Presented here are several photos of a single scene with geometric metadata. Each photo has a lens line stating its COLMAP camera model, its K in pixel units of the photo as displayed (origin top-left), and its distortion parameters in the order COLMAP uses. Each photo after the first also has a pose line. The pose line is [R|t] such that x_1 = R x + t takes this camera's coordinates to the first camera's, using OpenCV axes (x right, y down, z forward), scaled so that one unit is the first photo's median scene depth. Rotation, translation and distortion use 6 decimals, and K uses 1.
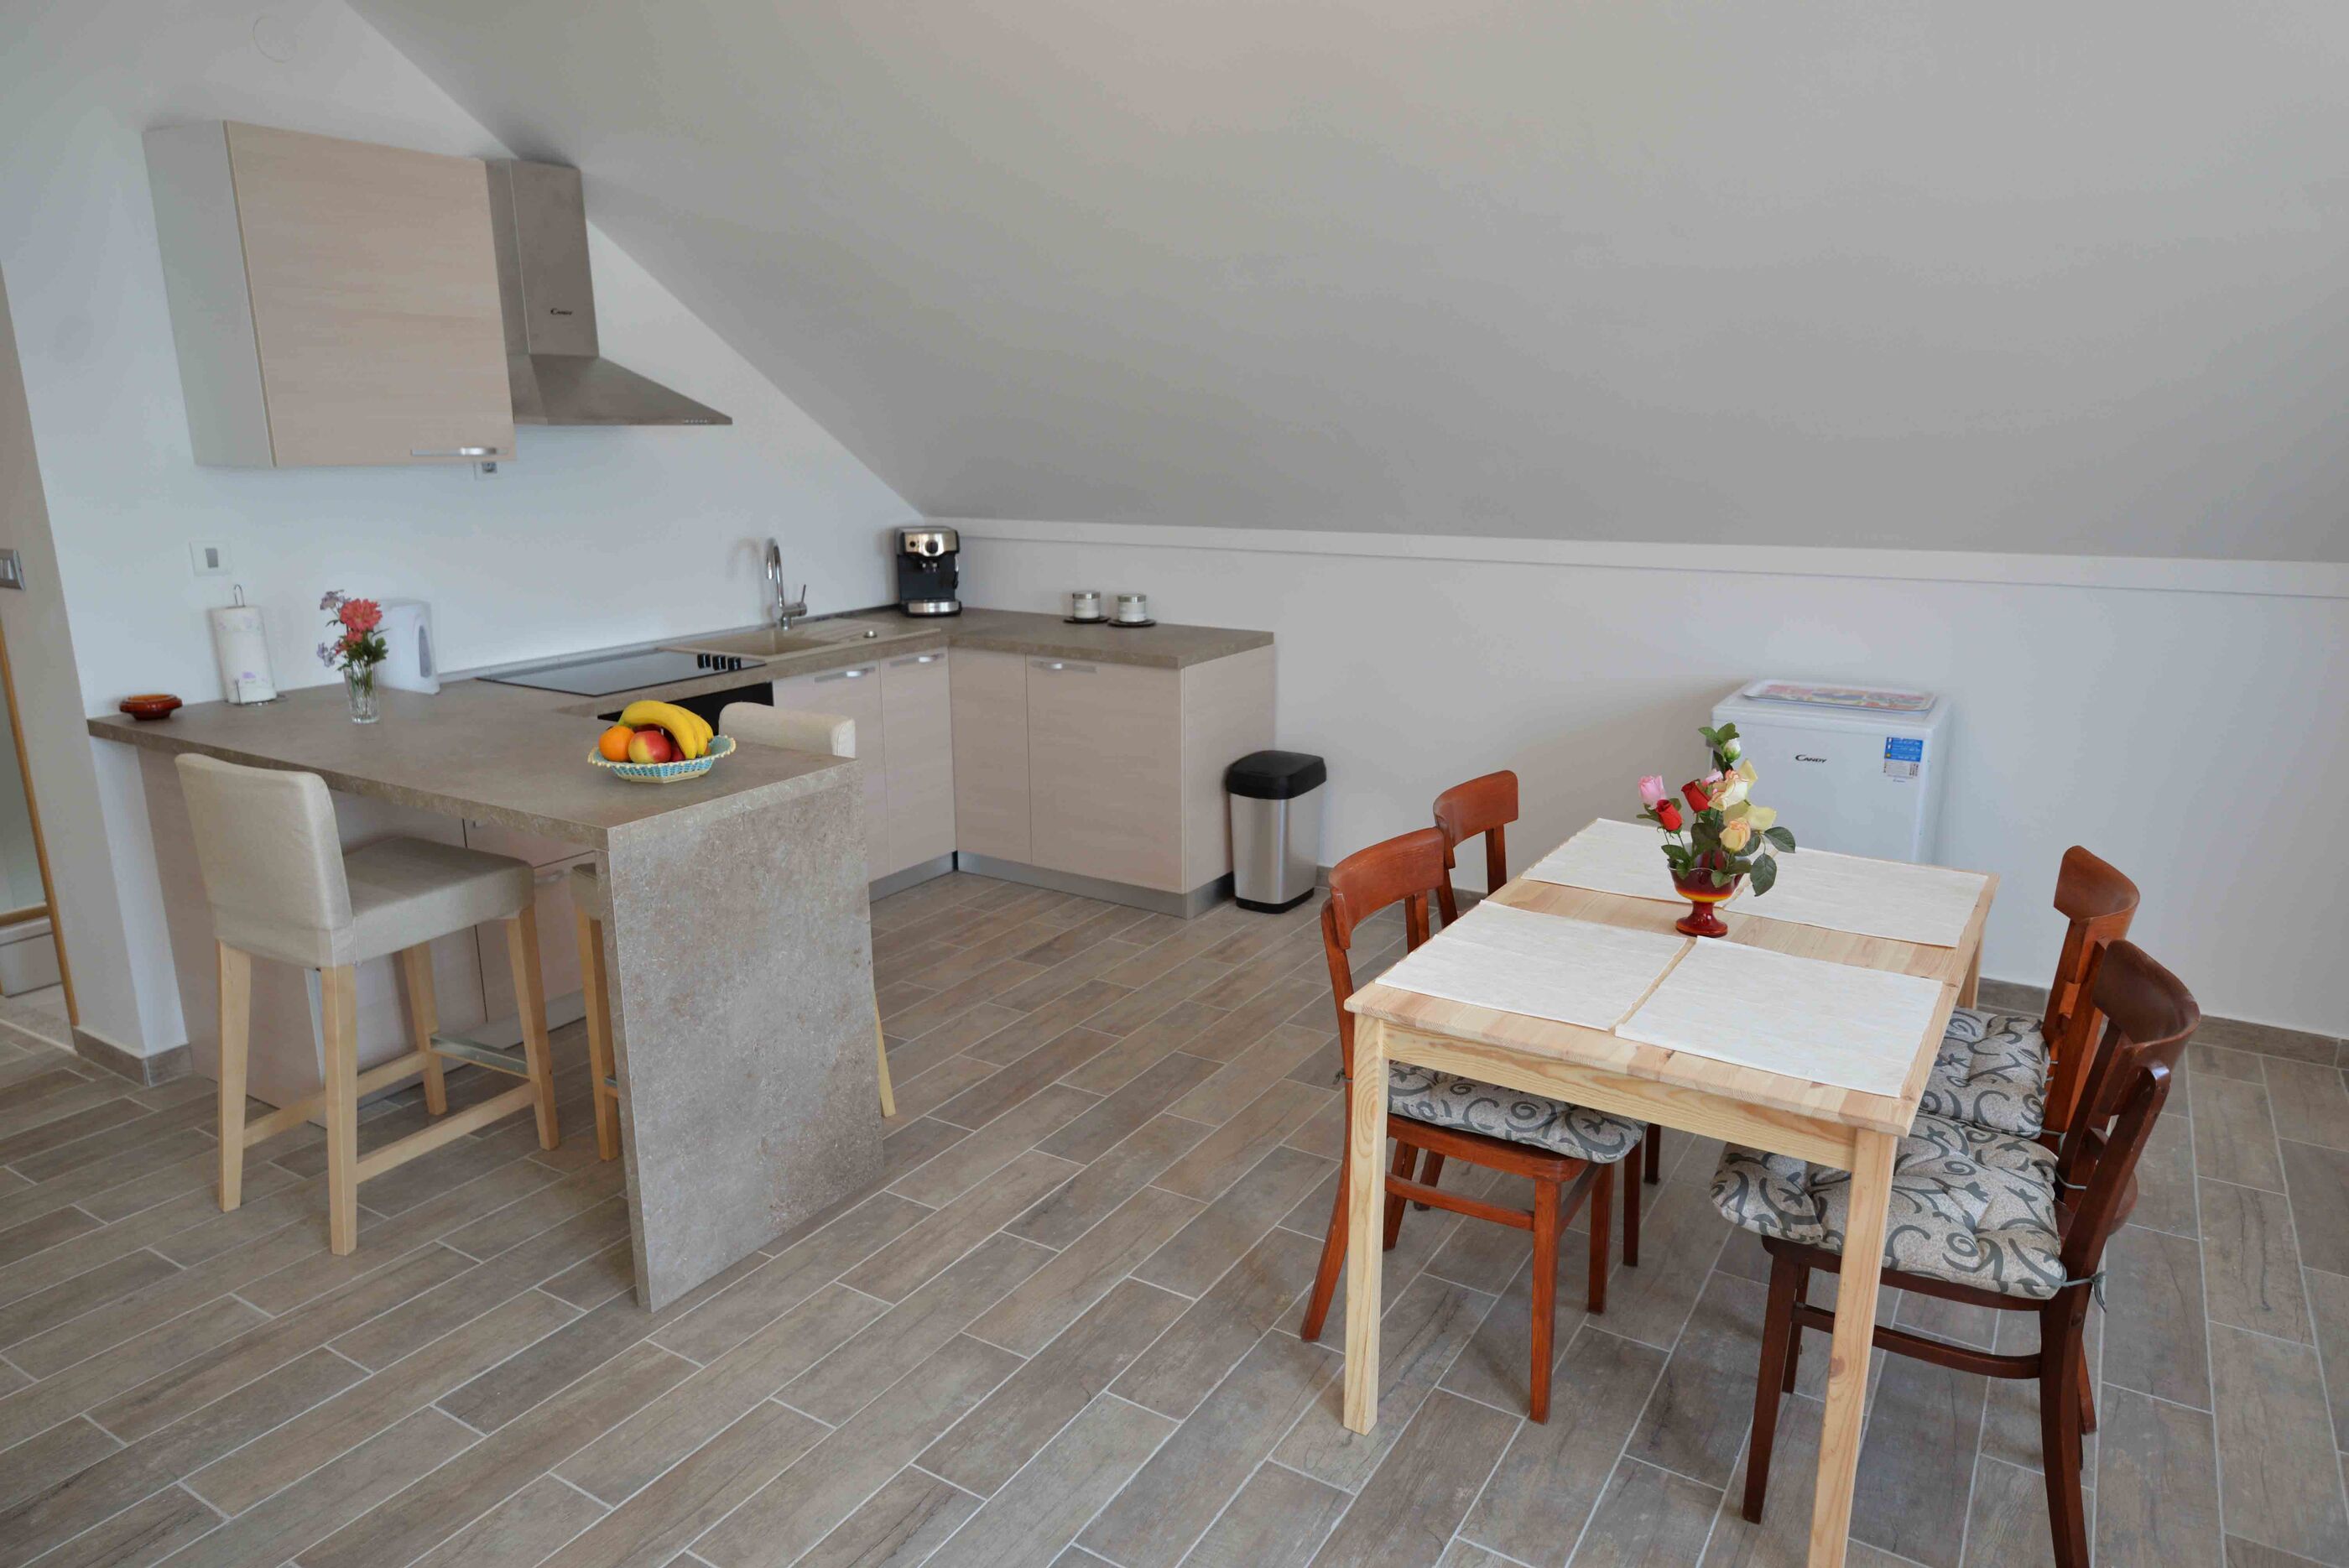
lens RADIAL K [[1485.4, 0, 1168.9], [0, 1485.4, 780.4], [0, 0, 1]] dist [0.027979, -0.004829]
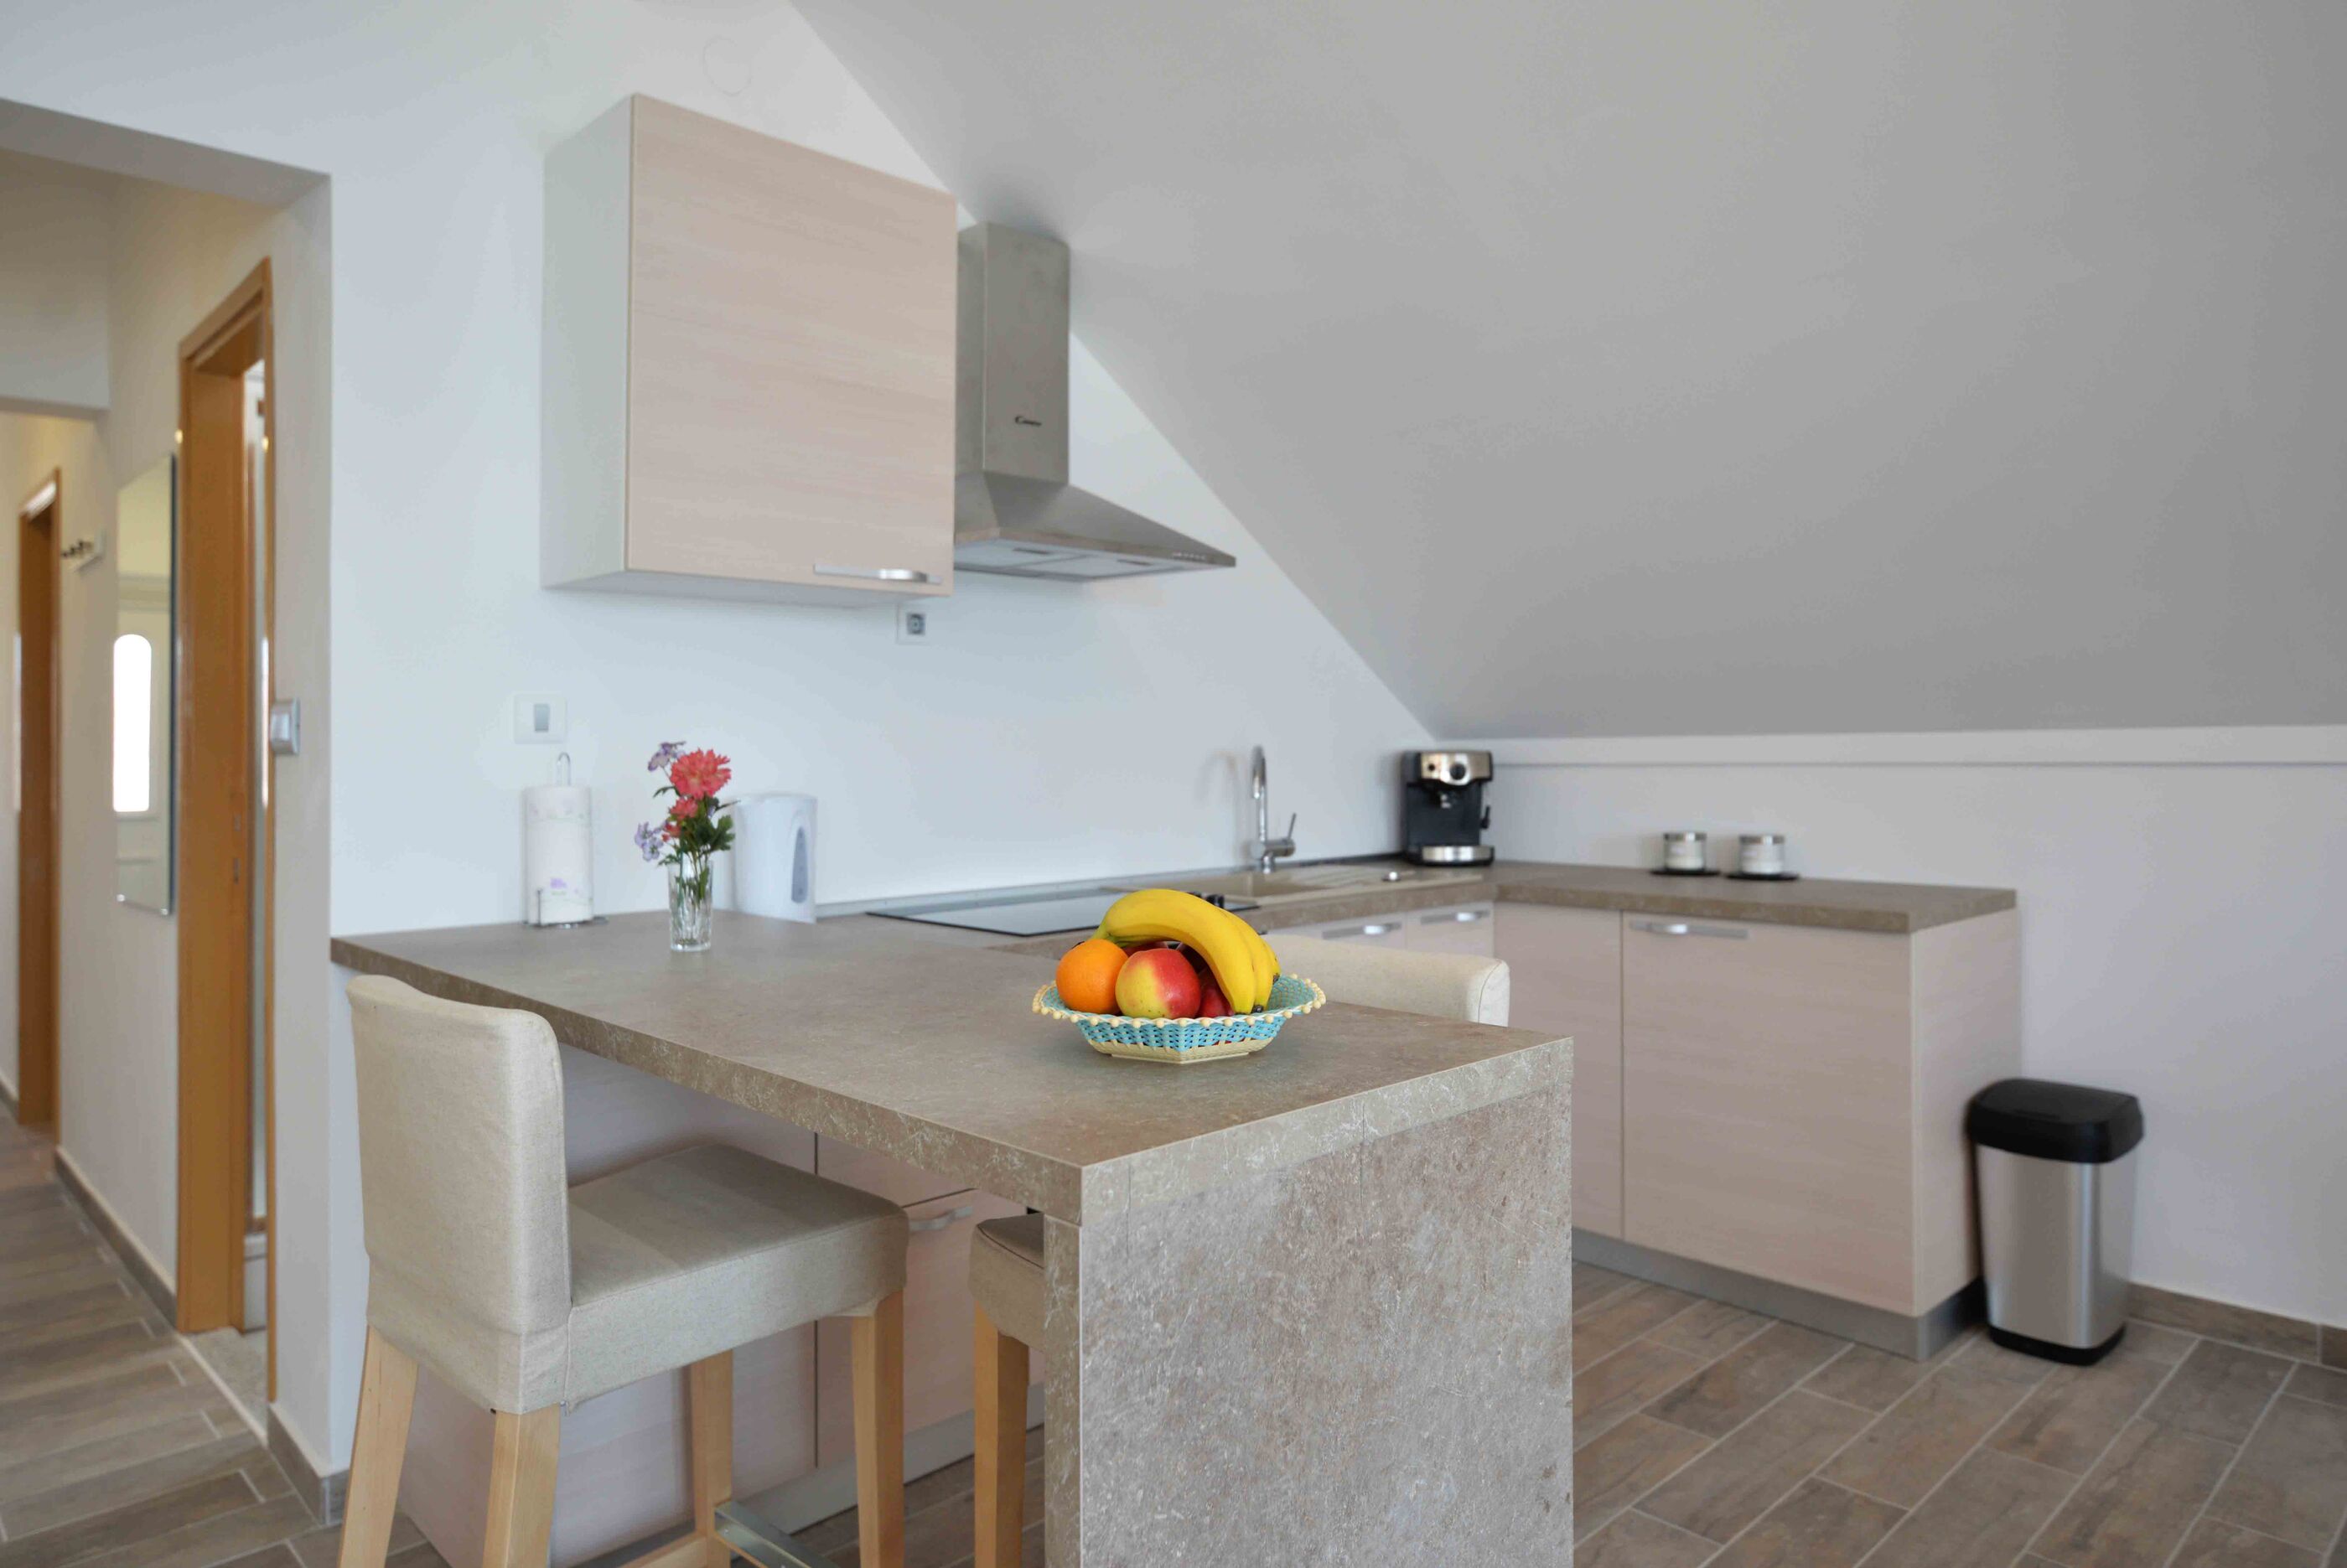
lens RADIAL K [[1440.5, 0, 1190.8], [0, 1440.5, 732.1], [0, 0, 1]] dist [0.025132, -0.006483]
pose [[0.972467, -0.003708, -0.233012, -0.195393], [-0.054446, 0.968587, -0.242643, 0.009002], [0.226592, 0.248649, 0.941716, 0.465196]]
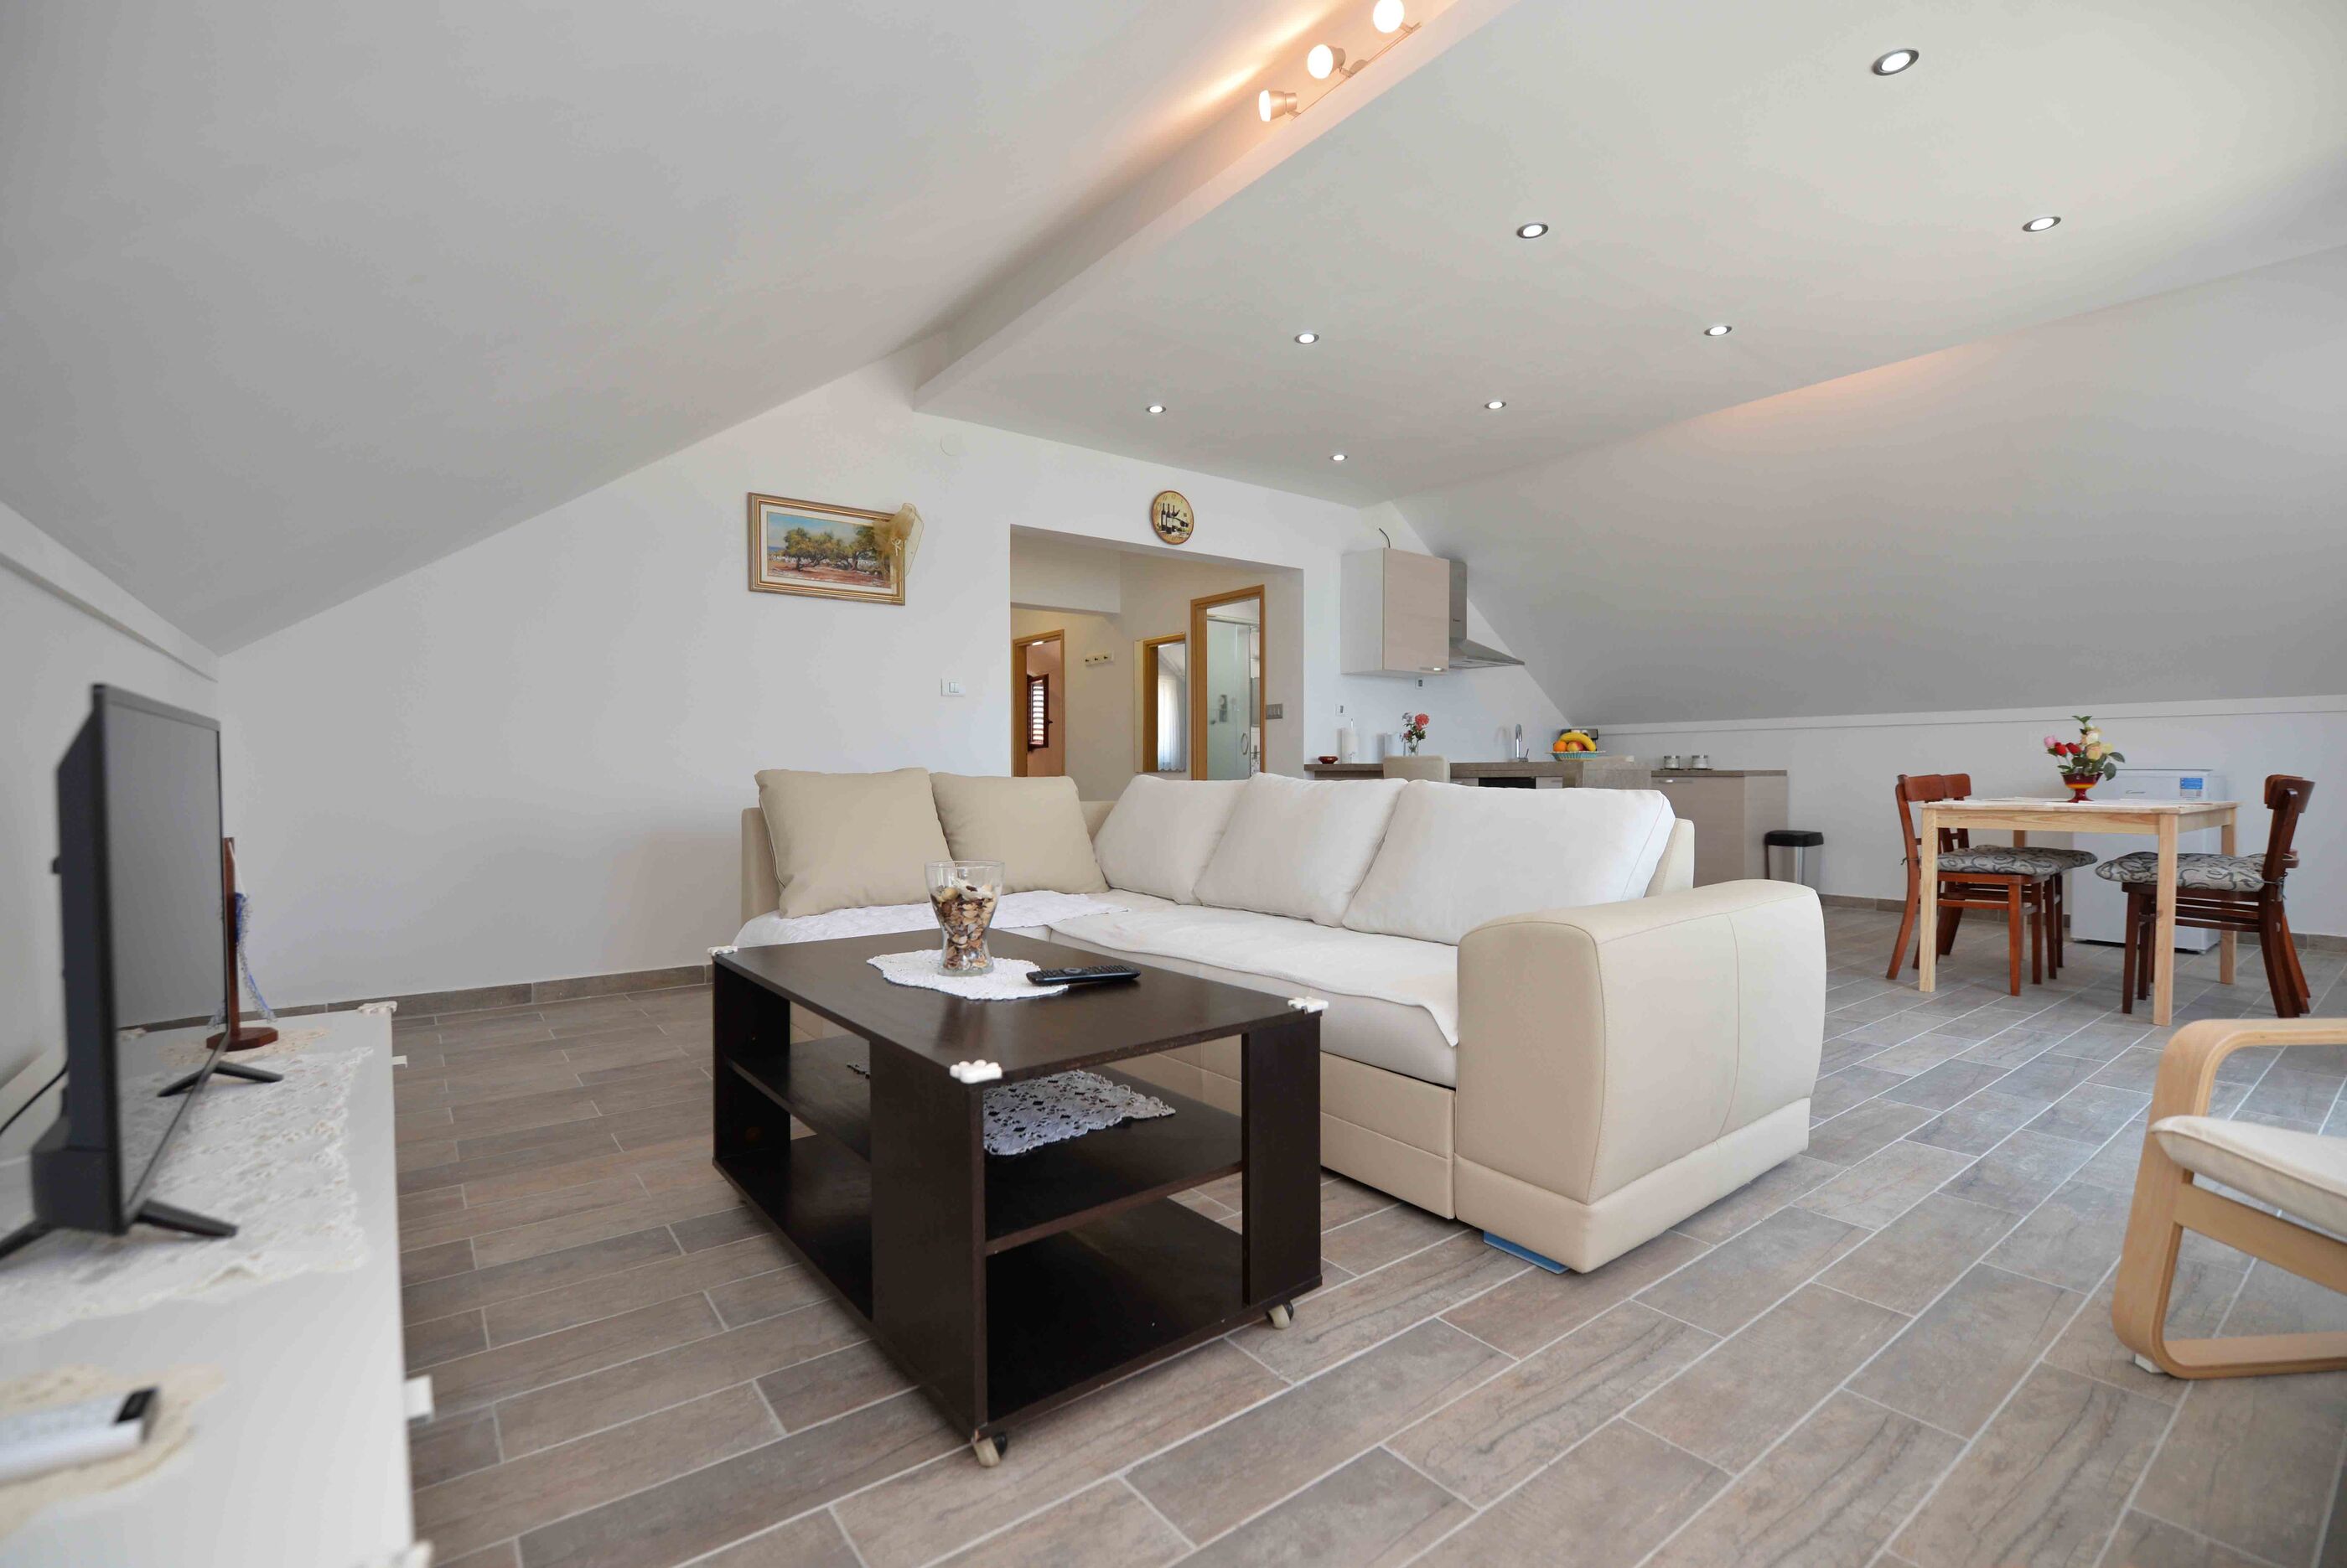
lens RADIAL K [[1034.5, 0, 1131.2], [0, 1034.5, 790.2], [0, 0, 1]] dist [-0.019930, -0.001770]
pose [[0.927710, 0.009671, -0.373177, -0.334641], [-0.092470, 0.974463, -0.204626, 0.417500], [0.361668, 0.224341, 0.904913, -0.767271]]
